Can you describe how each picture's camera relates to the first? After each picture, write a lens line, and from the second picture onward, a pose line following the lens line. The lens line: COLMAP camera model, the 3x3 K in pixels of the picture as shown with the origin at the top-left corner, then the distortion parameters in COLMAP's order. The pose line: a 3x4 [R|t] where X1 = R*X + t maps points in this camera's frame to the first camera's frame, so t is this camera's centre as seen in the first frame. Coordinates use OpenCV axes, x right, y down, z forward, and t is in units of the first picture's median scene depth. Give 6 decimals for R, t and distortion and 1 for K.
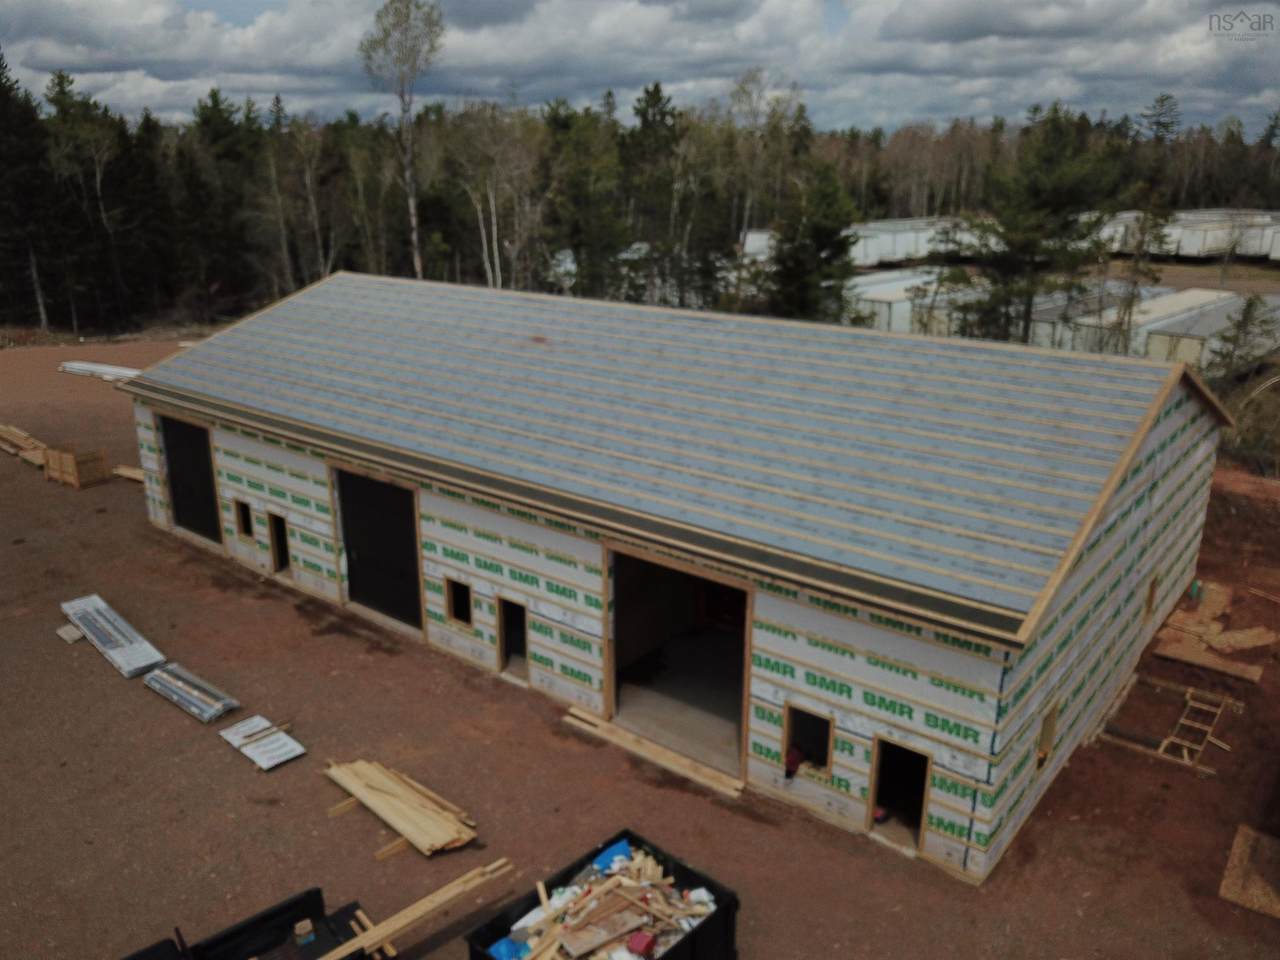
lens RADIAL K [[991.5, 0, 640.0], [0, 991.5, 480.0], [0, 0, 1]] dist [-0.010072, 0.000569]
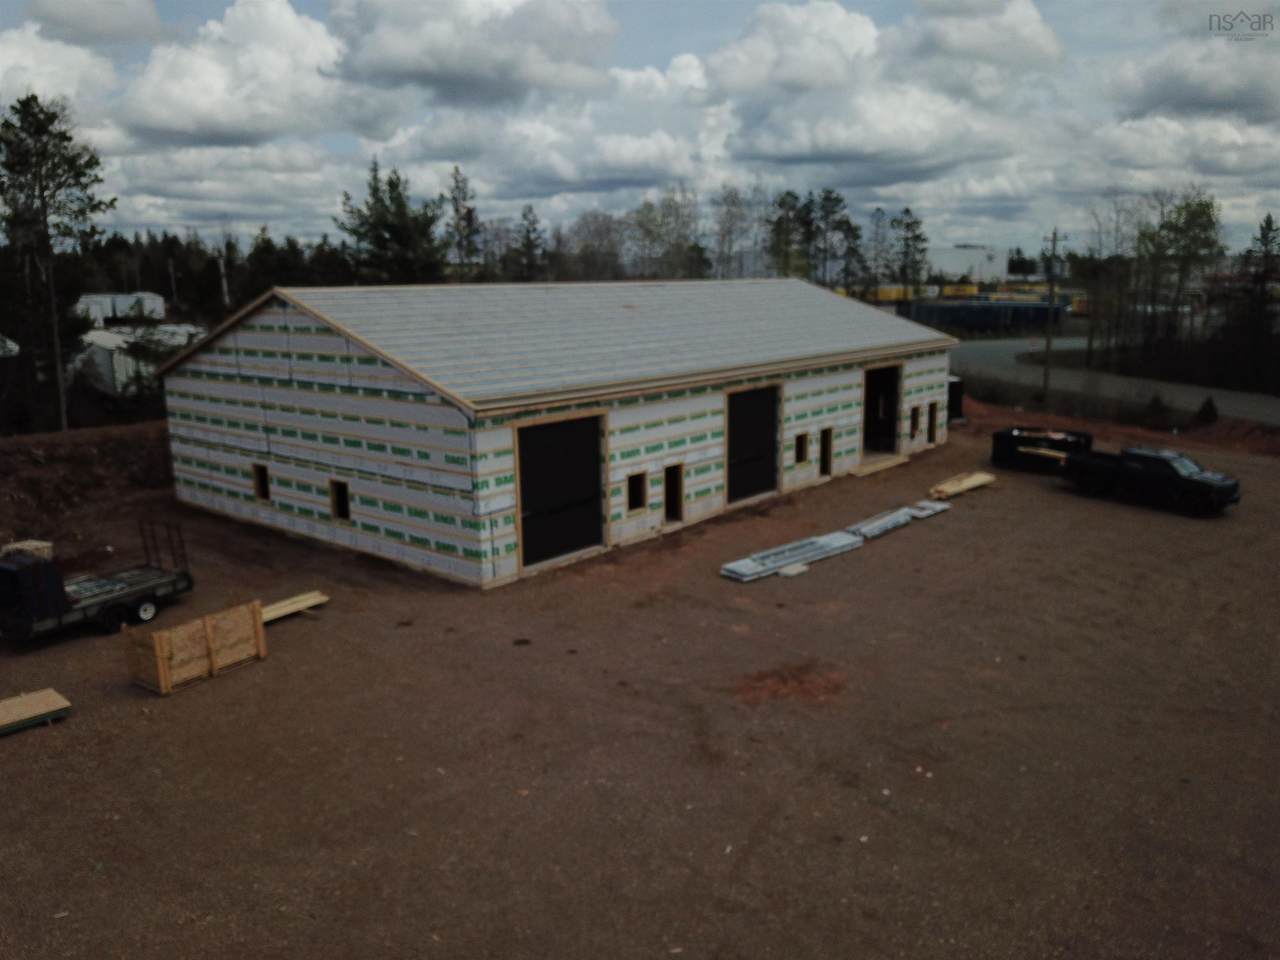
lens RADIAL K [[996.3, 0, 640.0], [0, 996.3, 480.0], [0, 0, 1]] dist [0.006614, -0.005284]
pose [[0.034611, -0.205874, 0.977966, -1.769670], [0.308321, 0.933021, 0.185501, -0.203674], [-0.950653, 0.295107, 0.095768, 1.124021]]
